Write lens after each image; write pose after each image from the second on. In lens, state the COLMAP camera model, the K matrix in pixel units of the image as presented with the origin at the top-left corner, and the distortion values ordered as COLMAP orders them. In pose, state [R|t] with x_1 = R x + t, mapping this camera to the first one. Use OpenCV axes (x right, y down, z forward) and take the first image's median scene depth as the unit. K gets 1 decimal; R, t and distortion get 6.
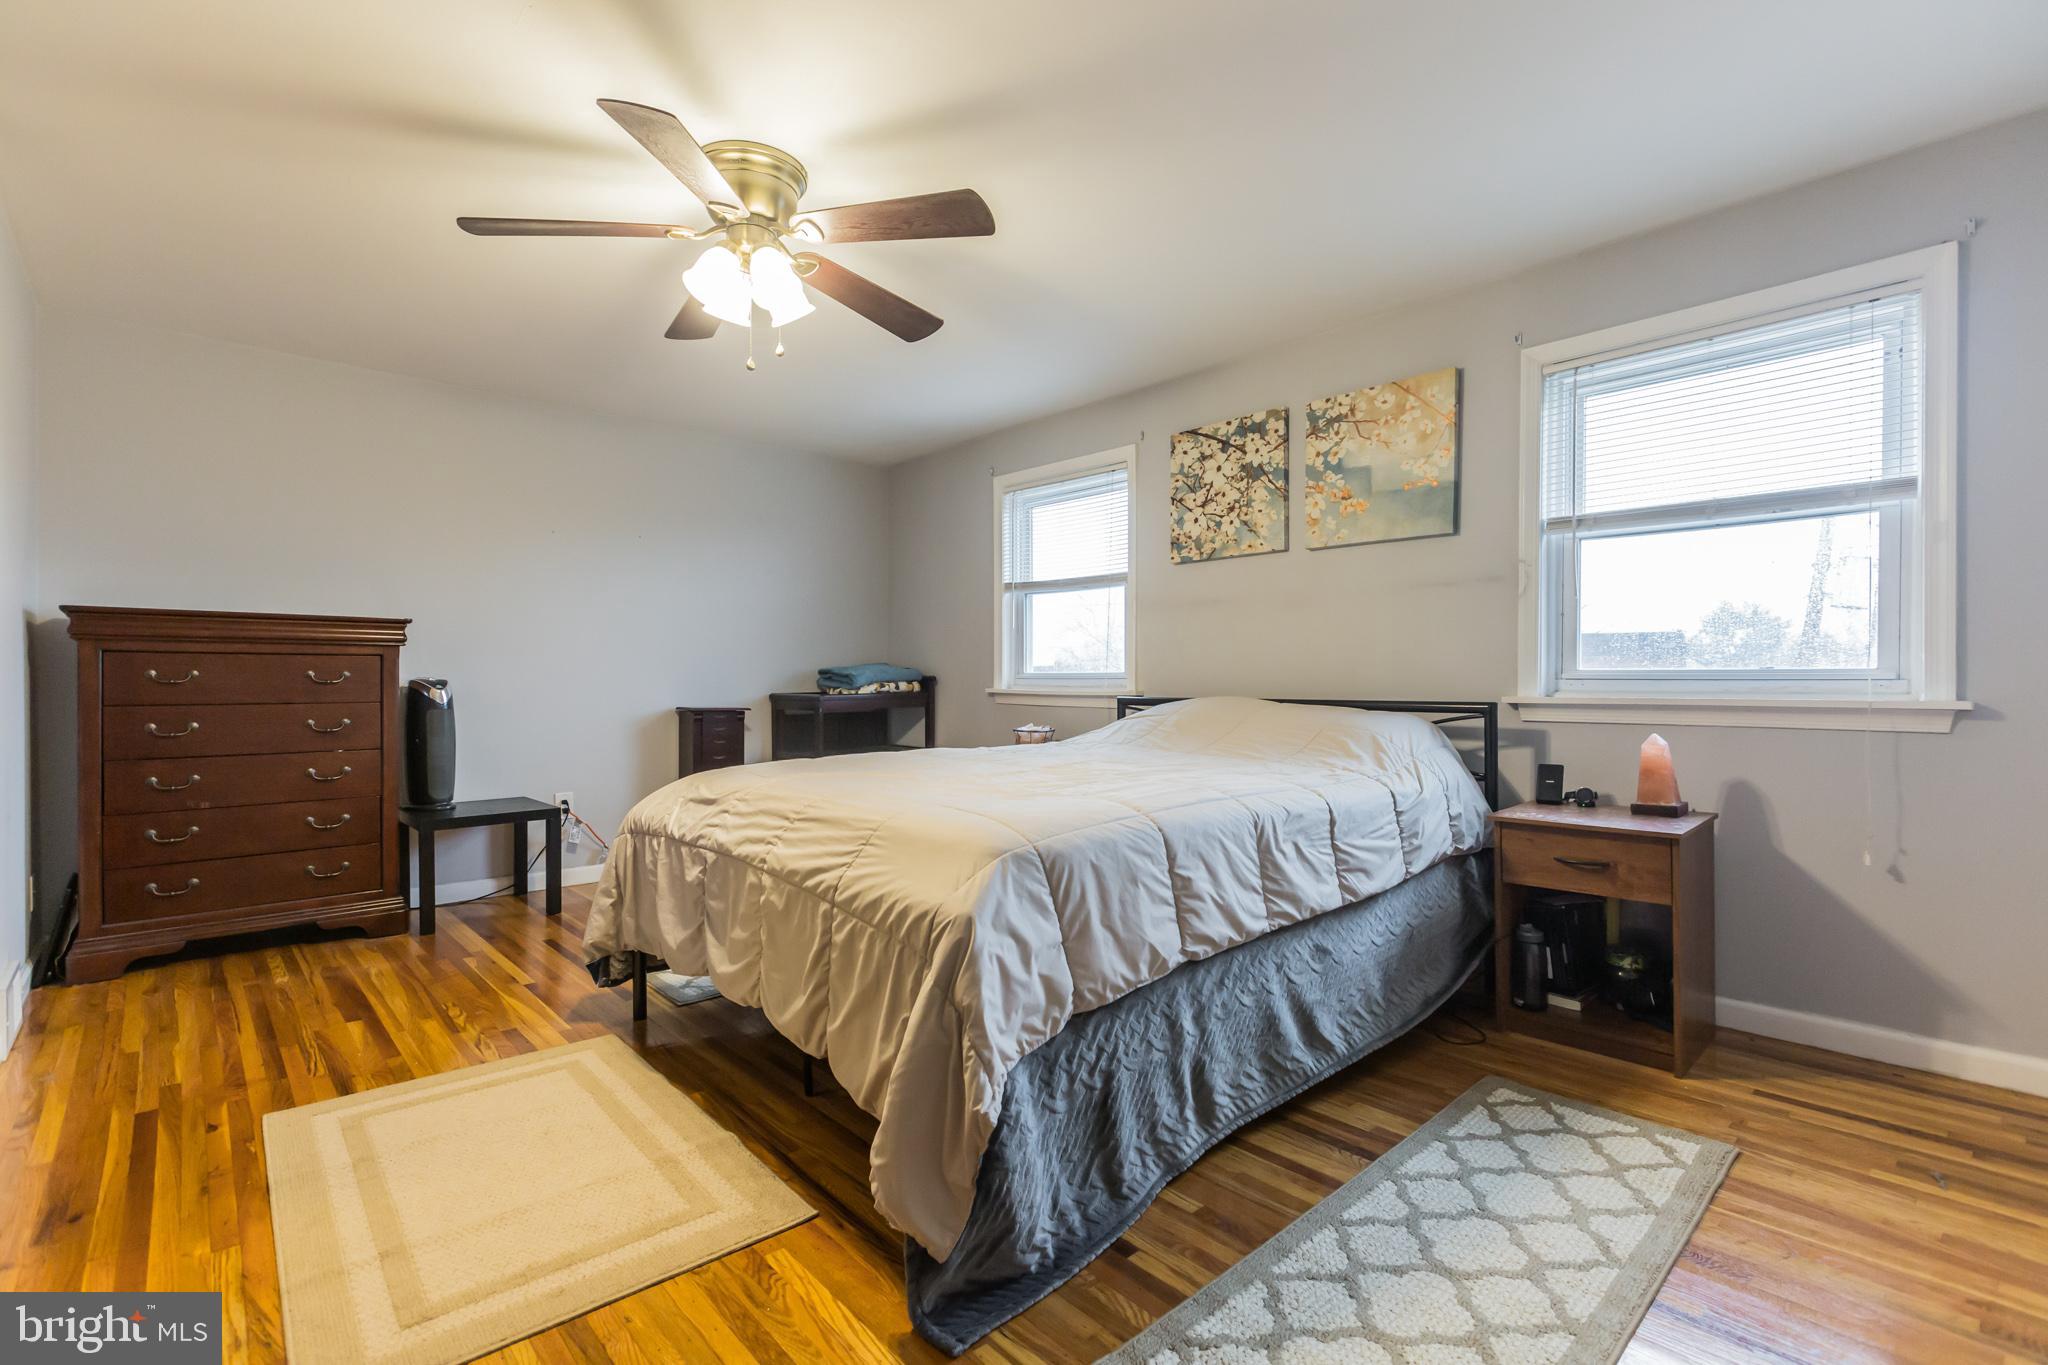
lens RADIAL K [[915.0, 0, 1024.0], [0, 915.0, 682.5], [0, 0, 1]] dist [-0.002064, -0.001197]
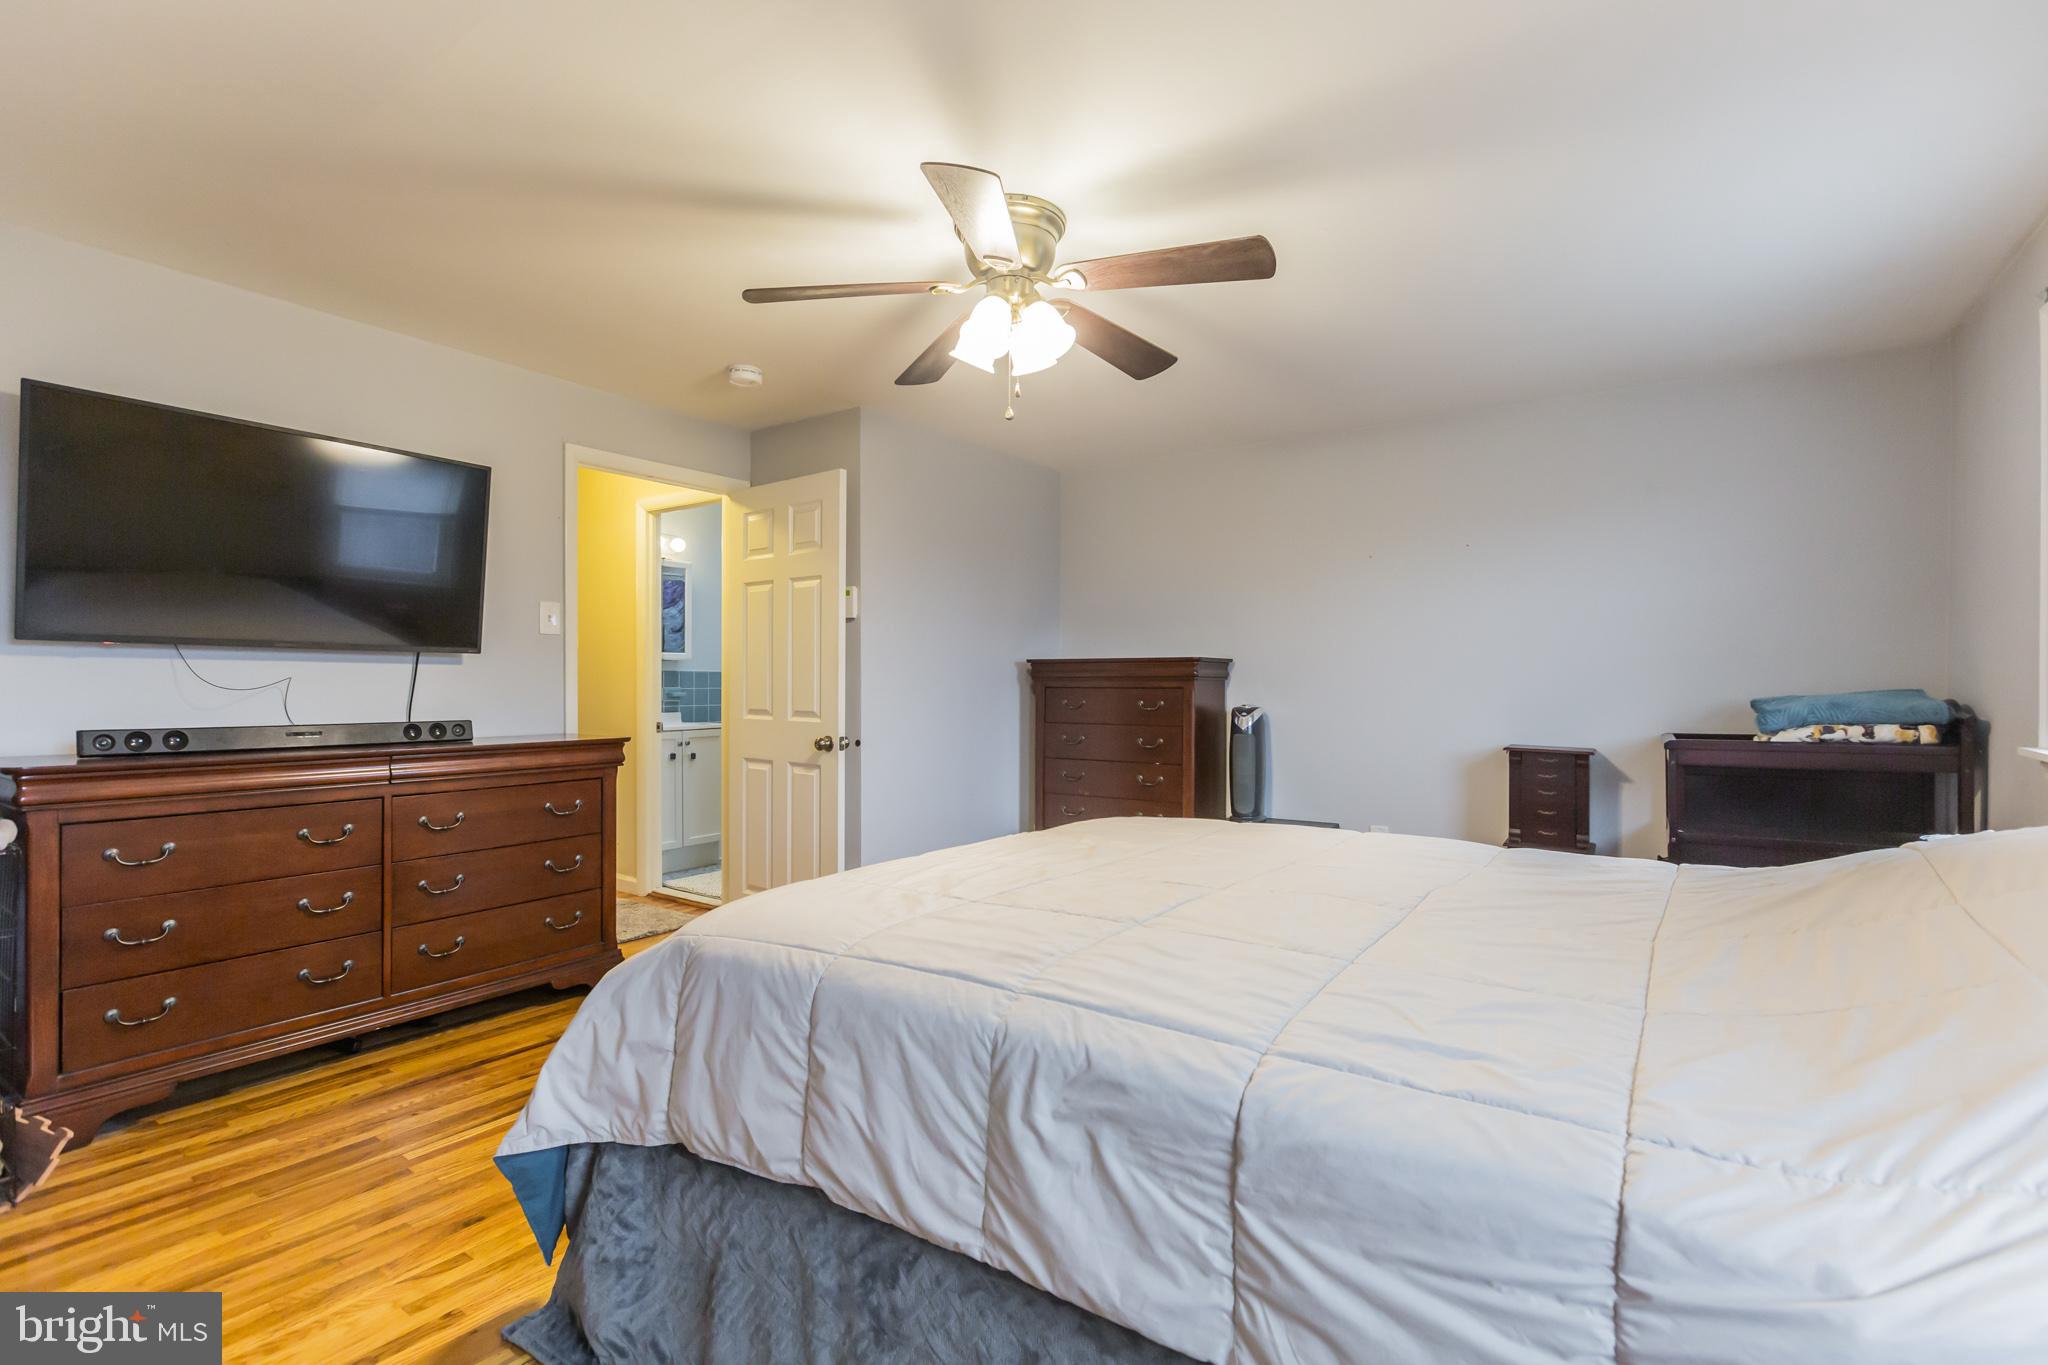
lens RADIAL K [[939.1, 0, 1026.6], [0, 939.1, 689.7], [0, 0, 1]] dist [-0.000216, 0.000853]
pose [[0.217988, 0.007983, -0.975919, 0.745360], [-0.006406, 0.999957, 0.006749, -0.053926], [0.975930, 0.004781, 0.218030, 0.852309]]
